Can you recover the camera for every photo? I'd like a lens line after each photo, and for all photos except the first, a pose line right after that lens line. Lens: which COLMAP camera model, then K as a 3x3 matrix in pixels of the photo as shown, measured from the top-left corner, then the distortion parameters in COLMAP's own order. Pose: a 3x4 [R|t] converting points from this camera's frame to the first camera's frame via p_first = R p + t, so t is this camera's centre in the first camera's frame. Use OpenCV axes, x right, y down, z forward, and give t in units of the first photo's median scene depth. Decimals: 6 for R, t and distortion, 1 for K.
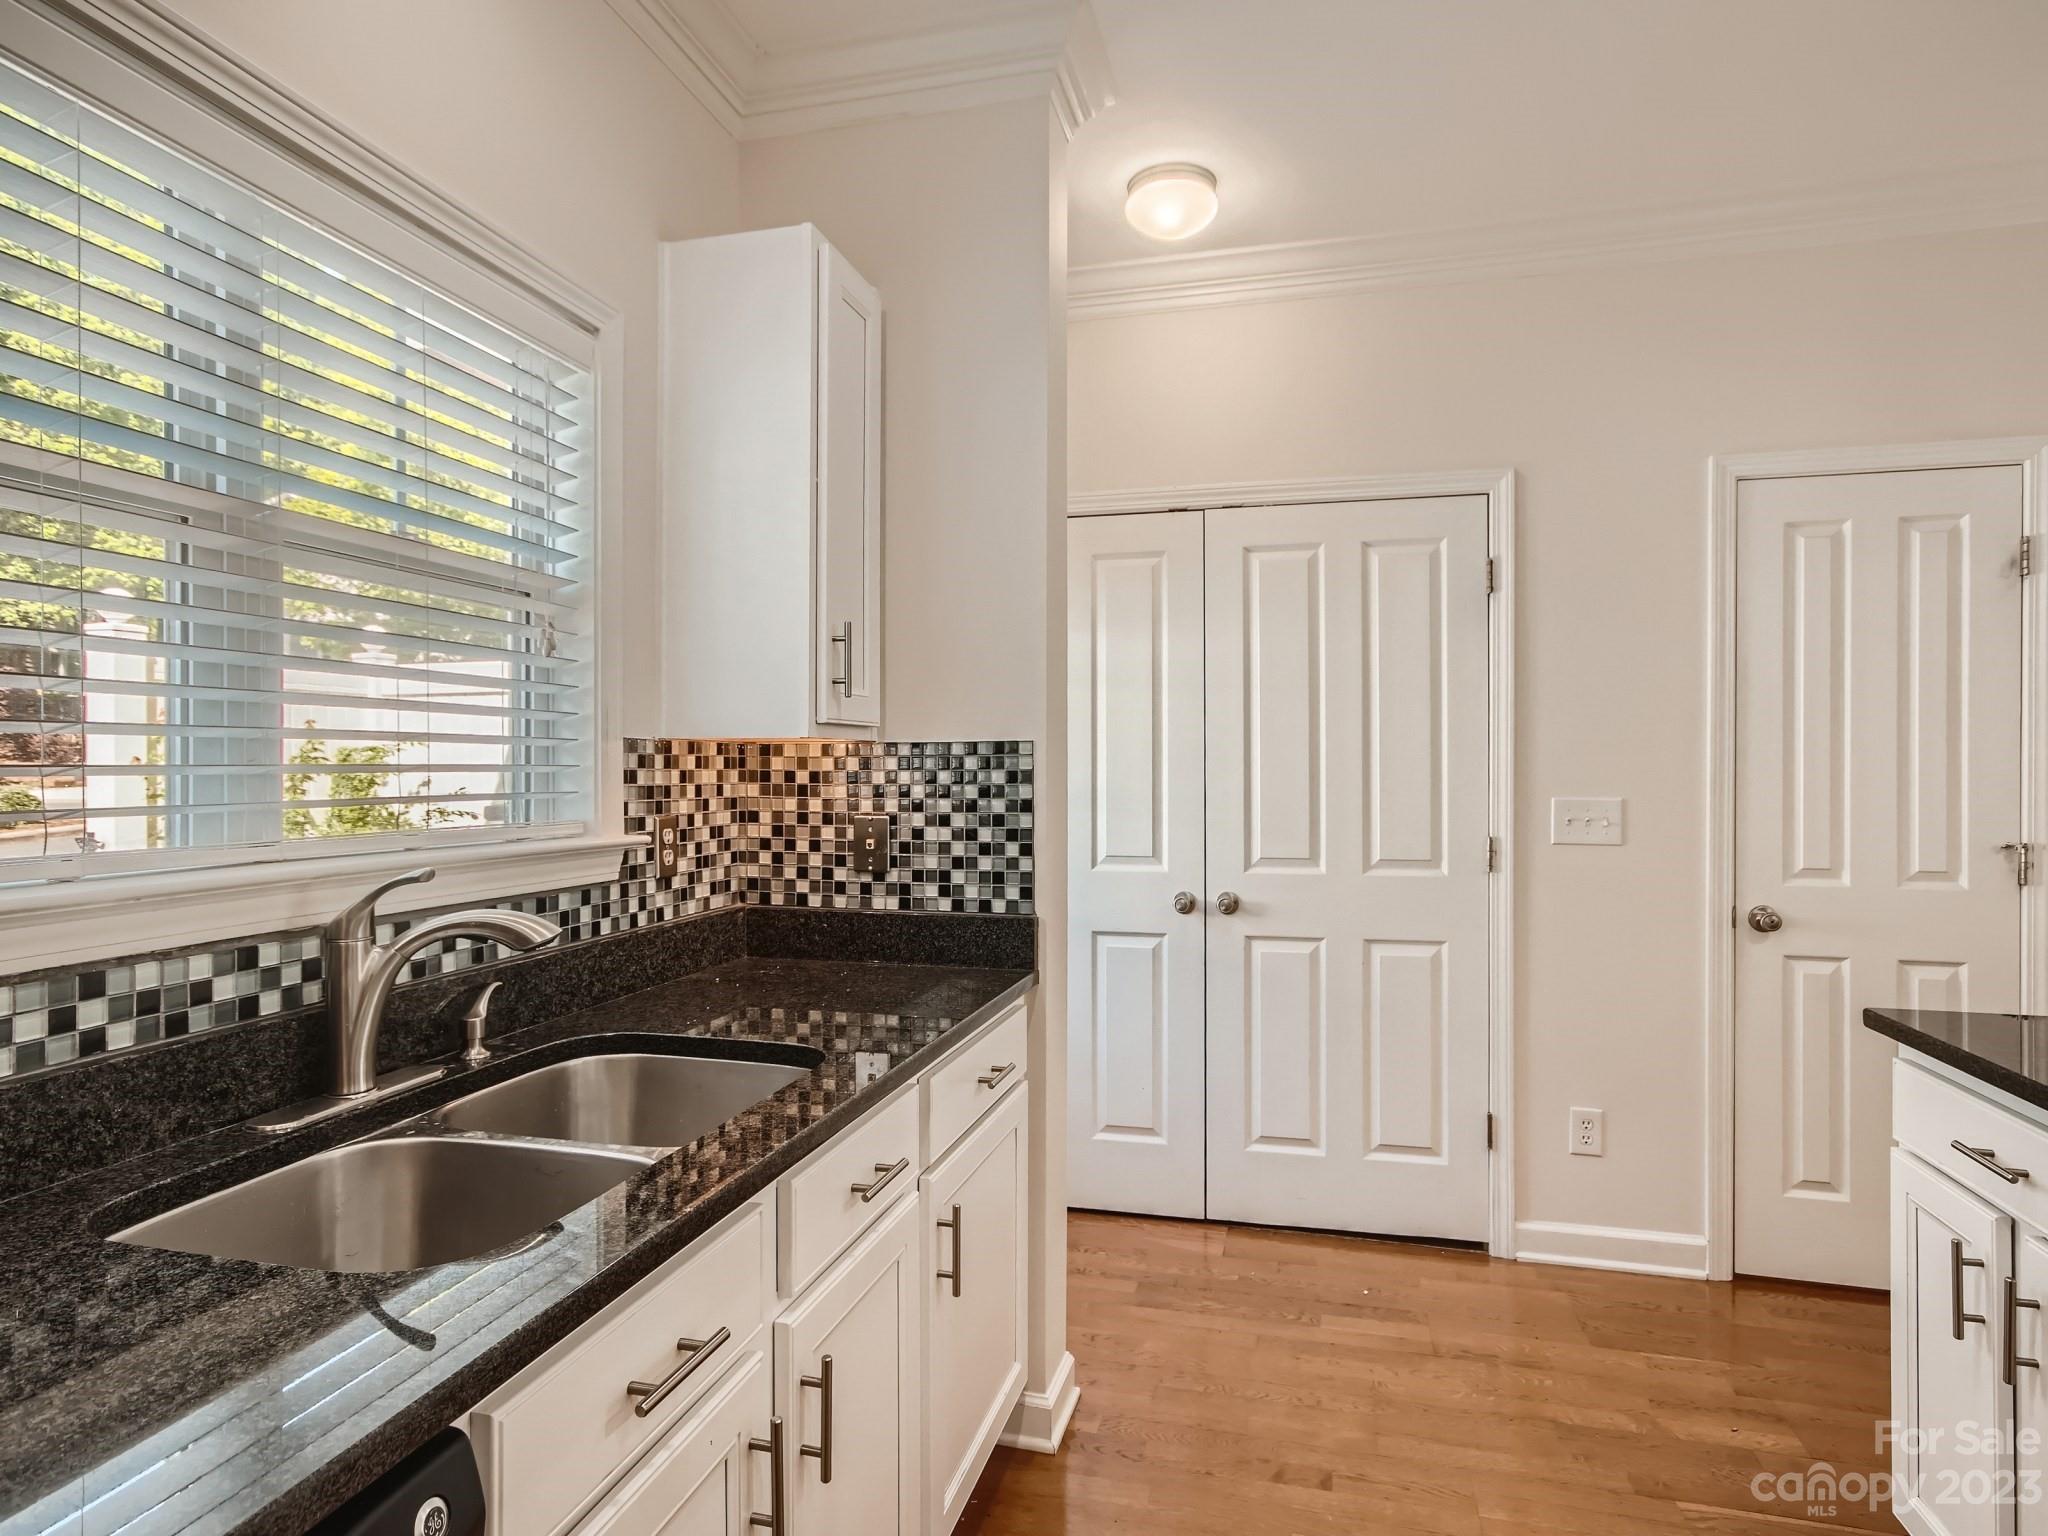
lens RADIAL K [[1146.0, 0, 1026.4], [0, 1146.0, 772.6], [0, 0, 1]] dist [-0.009399, 0.019034]
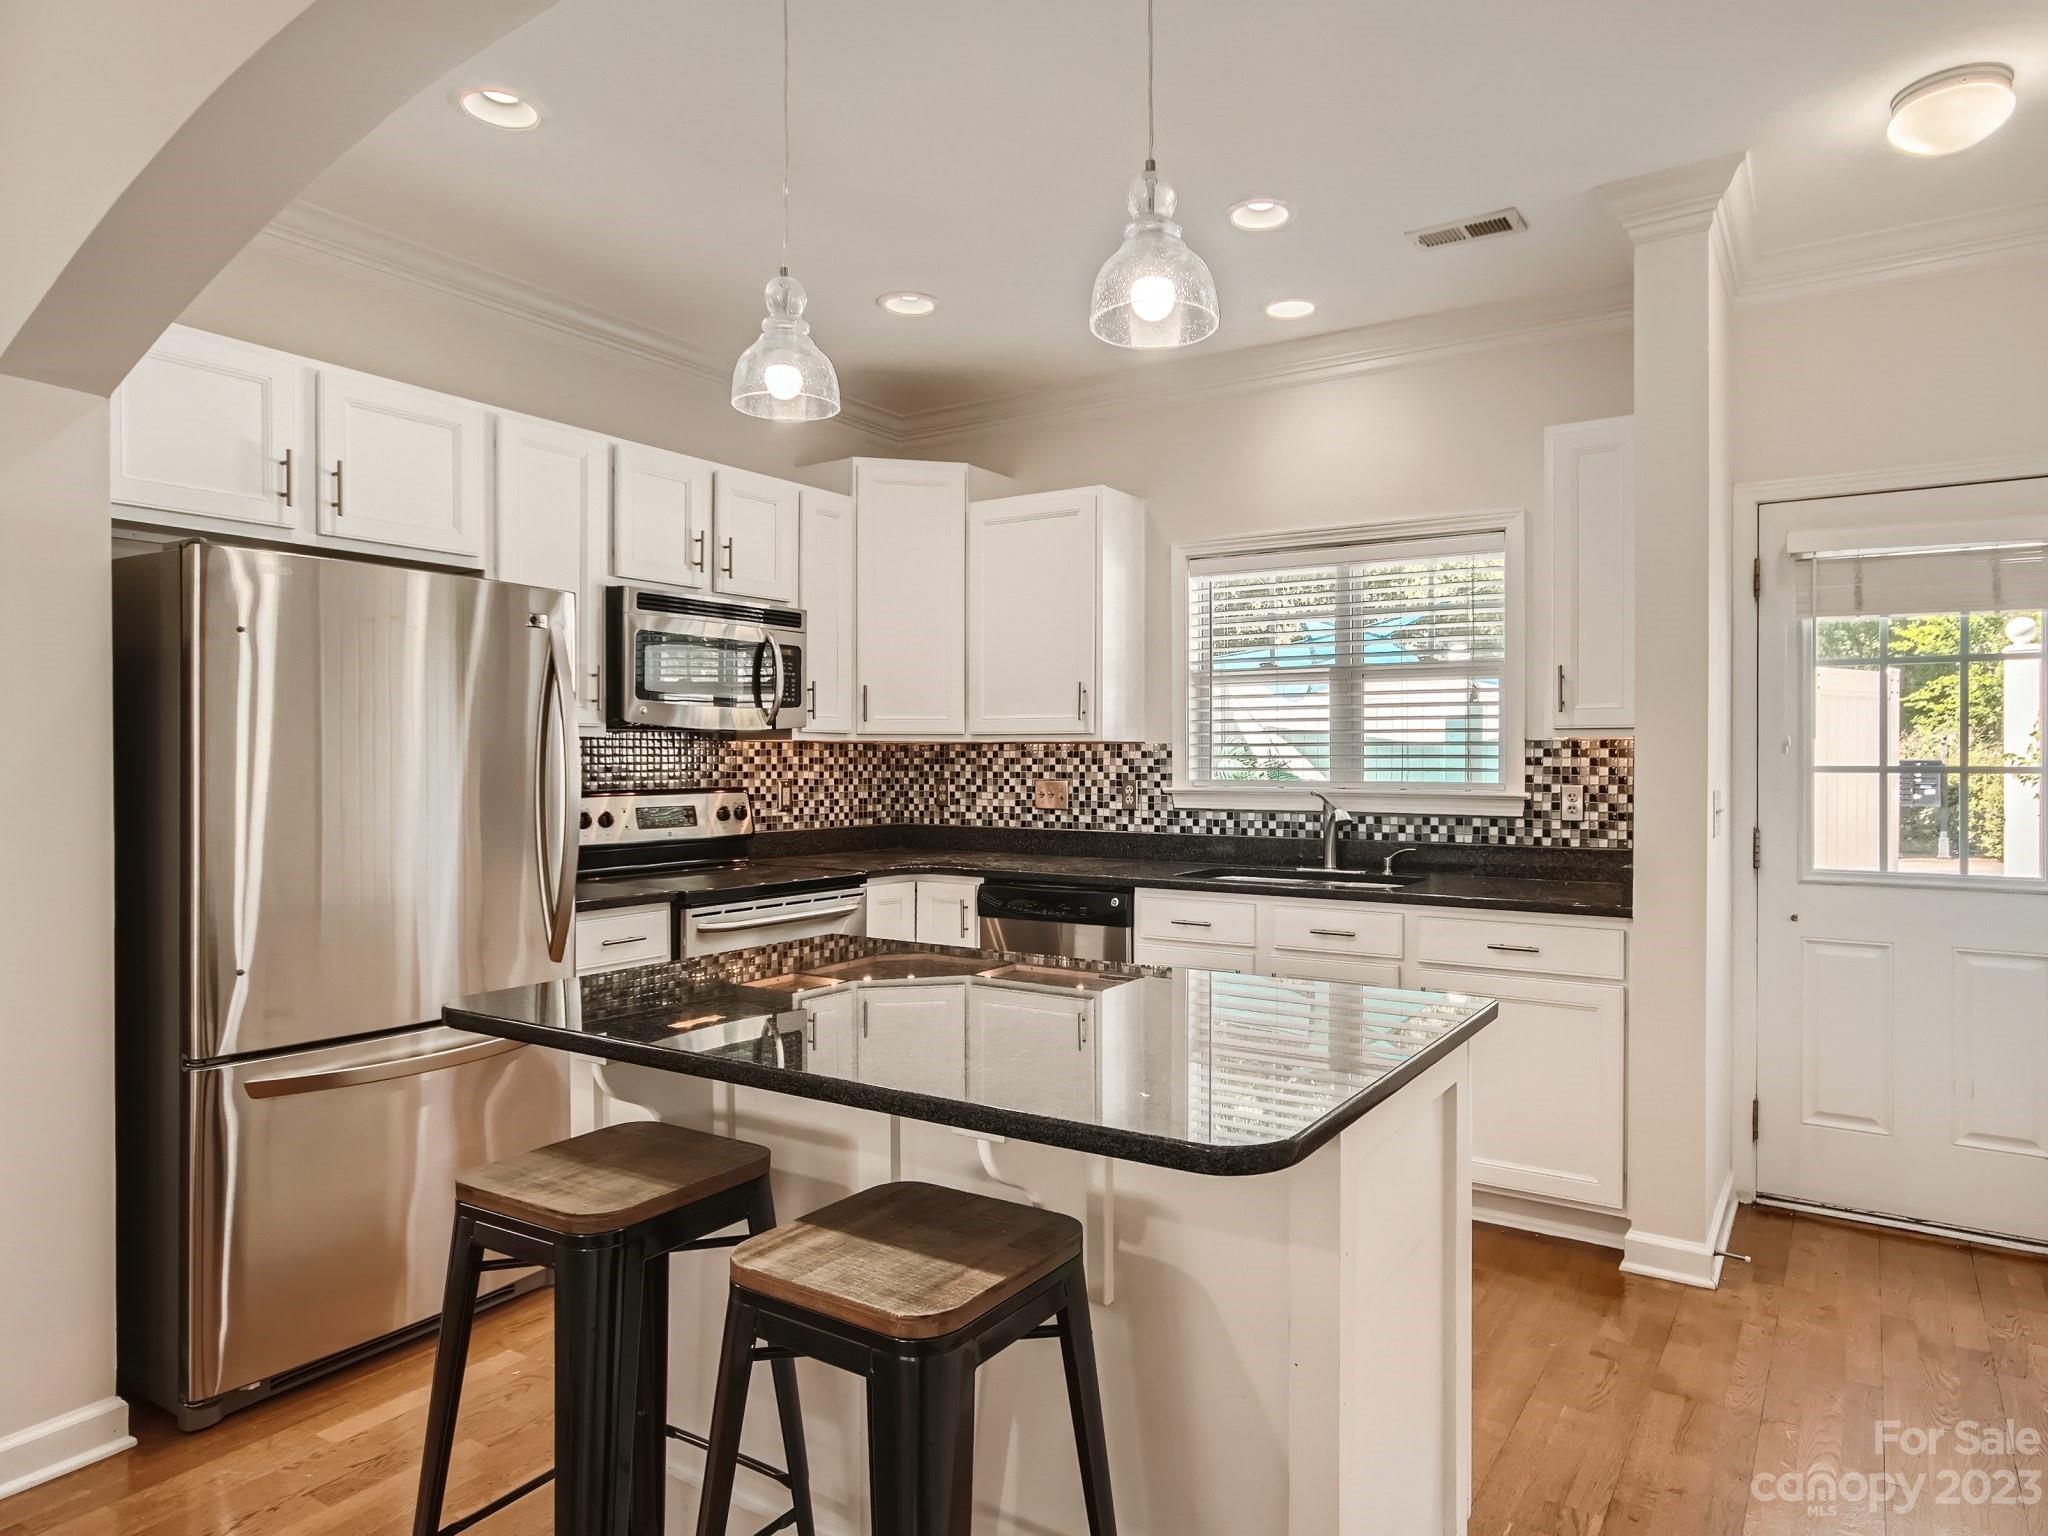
lens RADIAL K [[1275.5, 0, 1102.0], [0, 1275.5, 750.6], [0, 0, 1]] dist [-0.006943, -0.000621]
pose [[-0.303703, -0.006300, -0.952746, 1.804154], [-0.004151, 0.999977, -0.005289, -0.000331], [0.952758, 0.002348, -0.303722, 0.965289]]
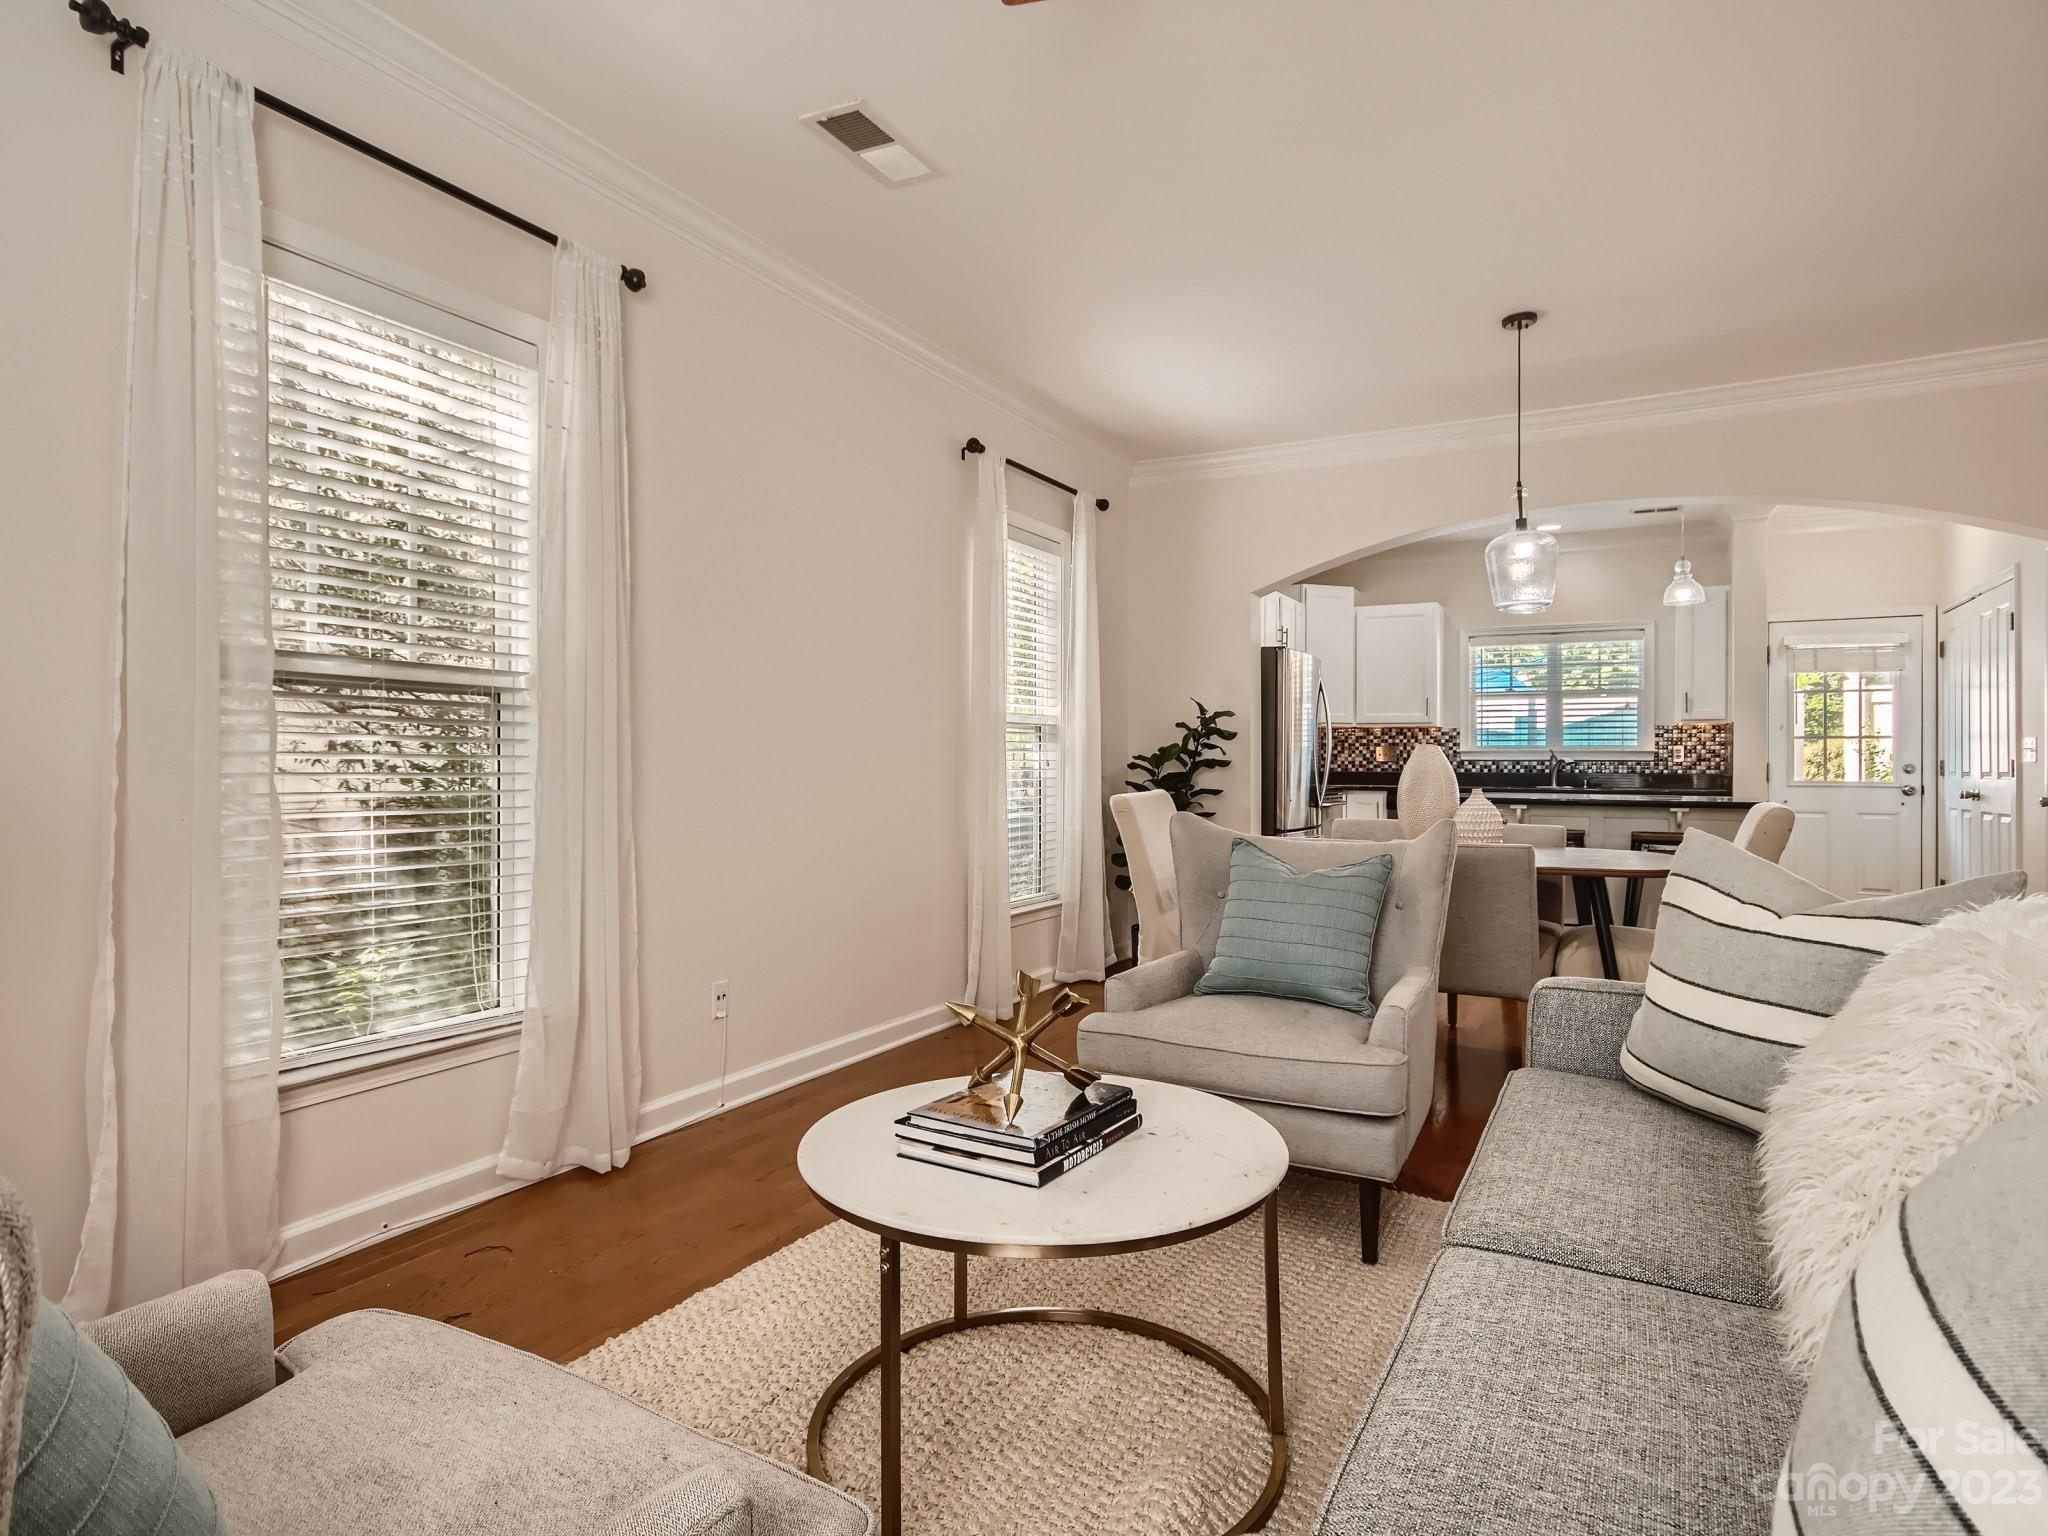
lens RADIAL K [[1146.0, 0, 997.4], [0, 1146.0, 751.0], [0, 0, 1]] dist [-0.009399, 0.019034]
pose [[-0.245264, -0.007649, -0.969426, 4.144681], [-0.007404, 0.999954, -0.006017, 0.100091], [0.969428, 0.005702, -0.245309, -0.270048]]
